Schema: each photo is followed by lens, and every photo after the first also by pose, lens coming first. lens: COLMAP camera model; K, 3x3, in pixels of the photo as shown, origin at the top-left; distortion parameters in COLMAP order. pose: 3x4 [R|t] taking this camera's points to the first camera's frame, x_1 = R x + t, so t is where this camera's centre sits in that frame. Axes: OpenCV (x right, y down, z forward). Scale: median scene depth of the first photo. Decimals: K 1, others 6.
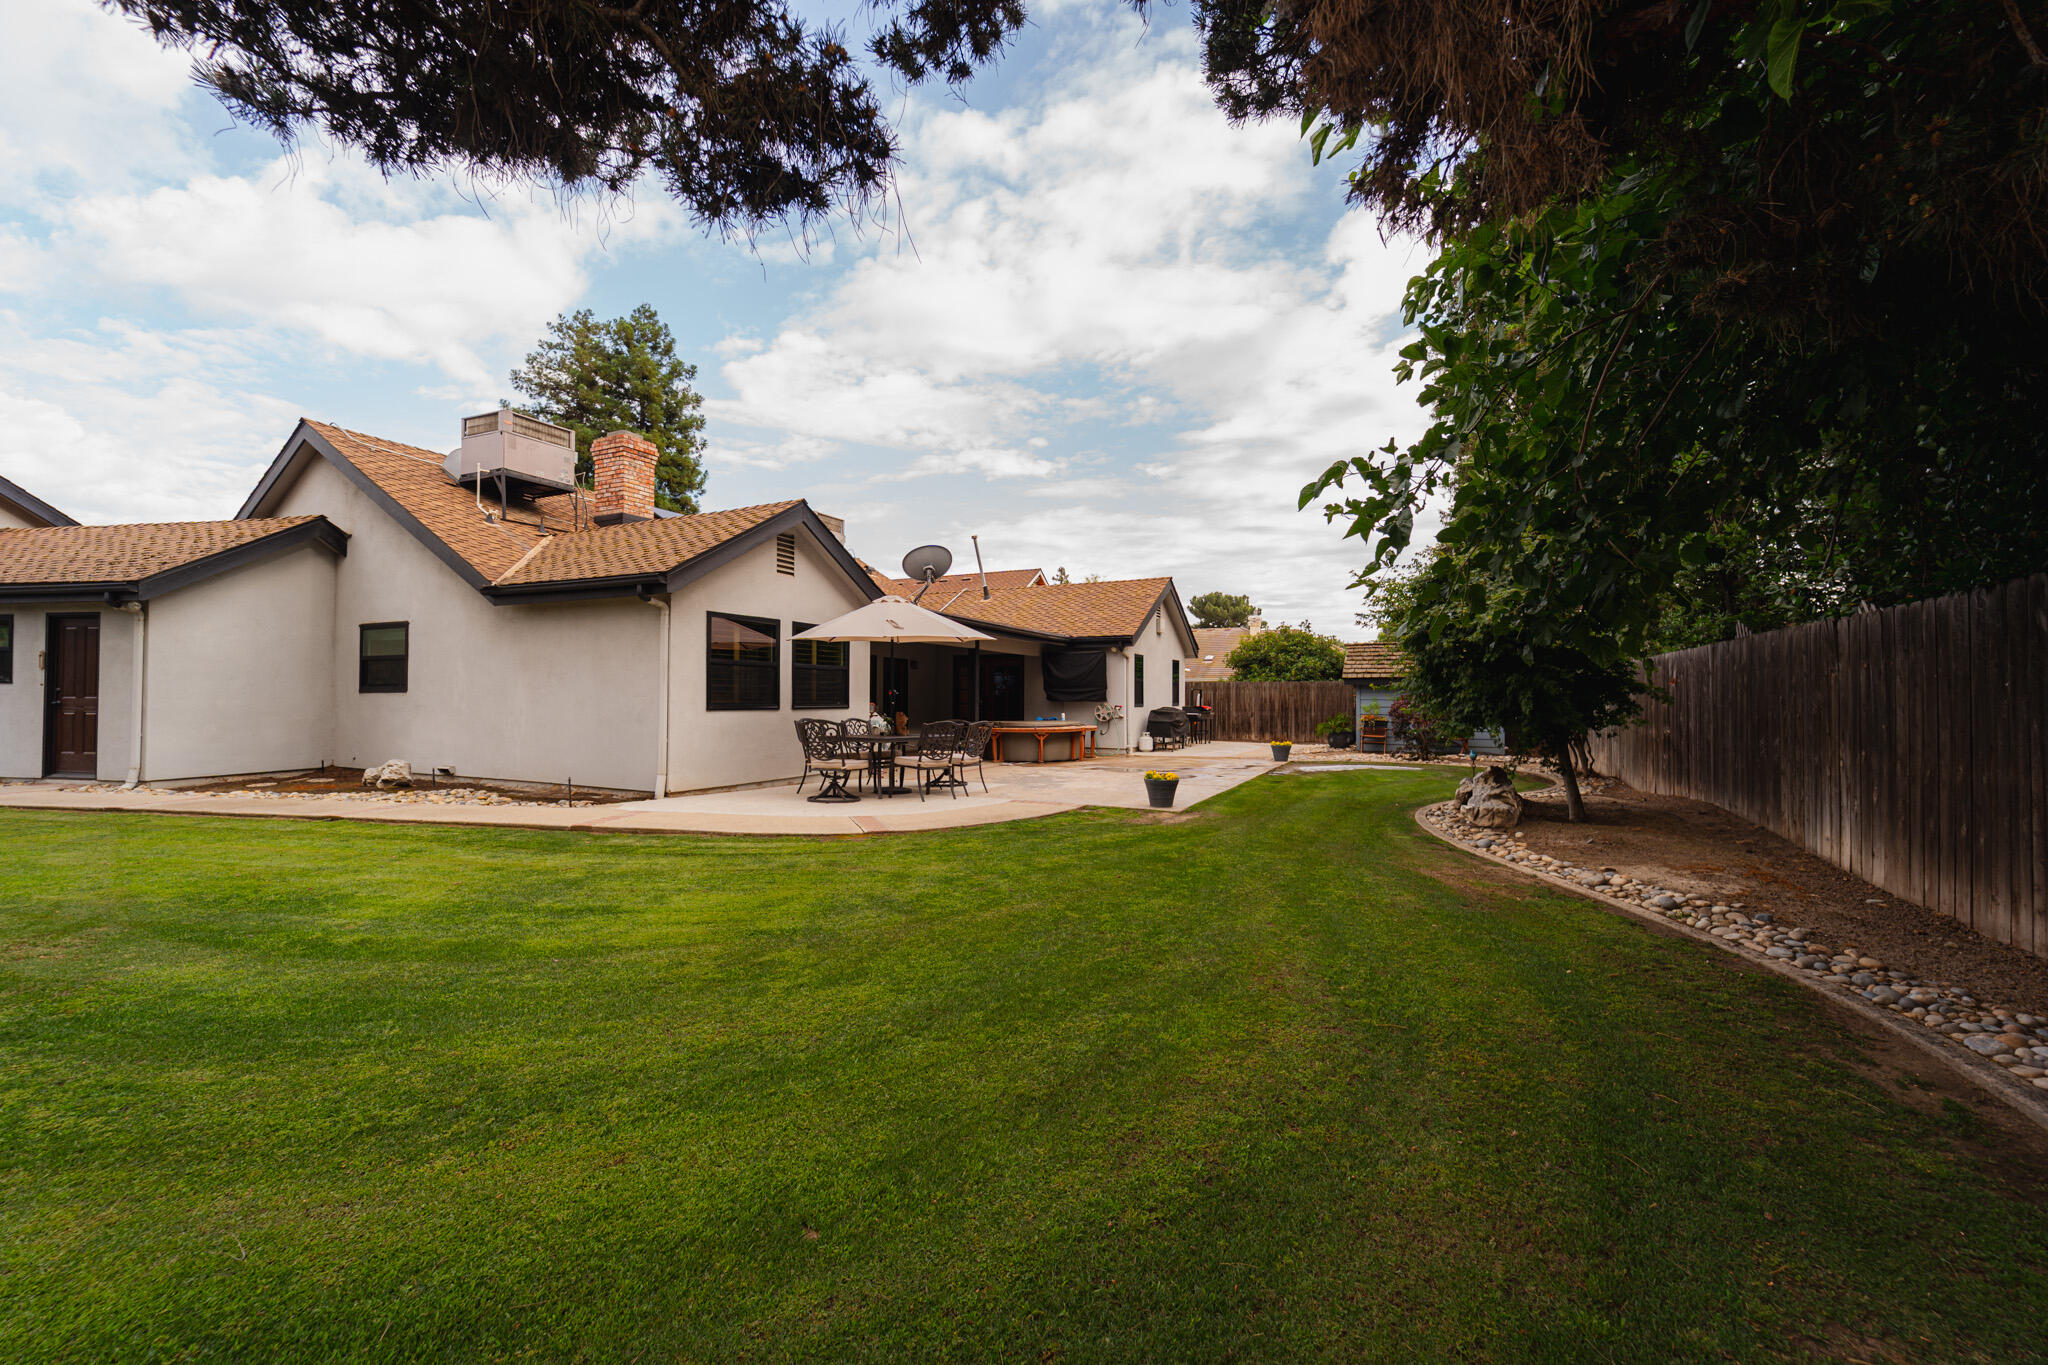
lens RADIAL K [[822.4, 0, 1027.2], [0, 822.4, 683.6], [0, 0, 1]] dist [0.000316, -0.001381]
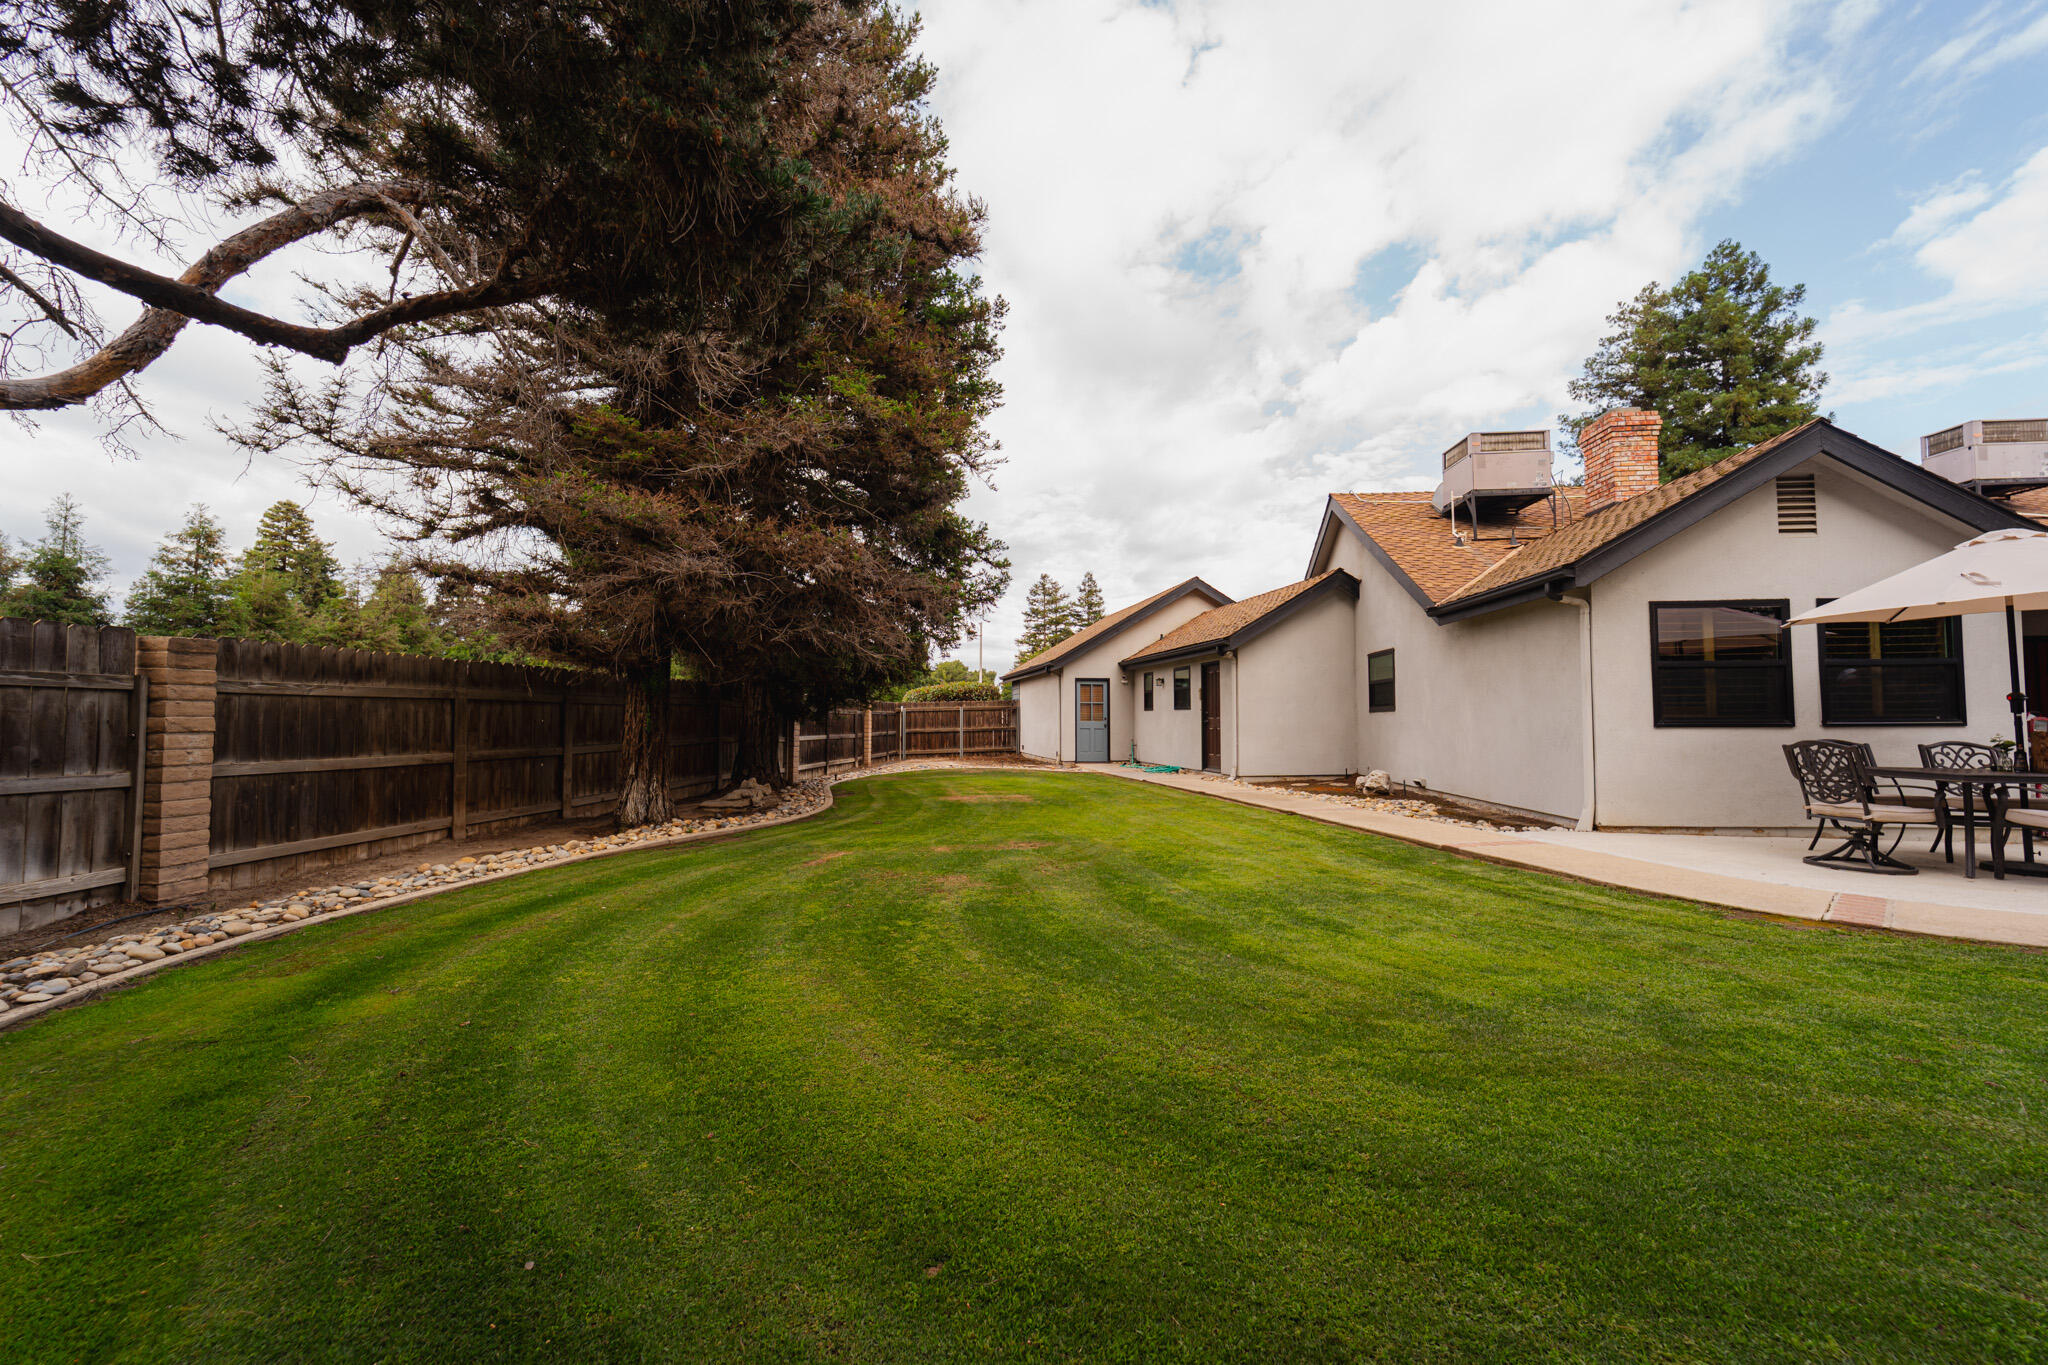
lens RADIAL K [[822.4, 0, 1027.2], [0, 822.4, 683.6], [0, 0, 1]] dist [0.000316, -0.001381]
pose [[0.348780, -0.047108, -0.936020, 0.126878], [0.021254, 0.998877, -0.042351, 0.010247], [0.936963, -0.005123, 0.349390, 0.147520]]
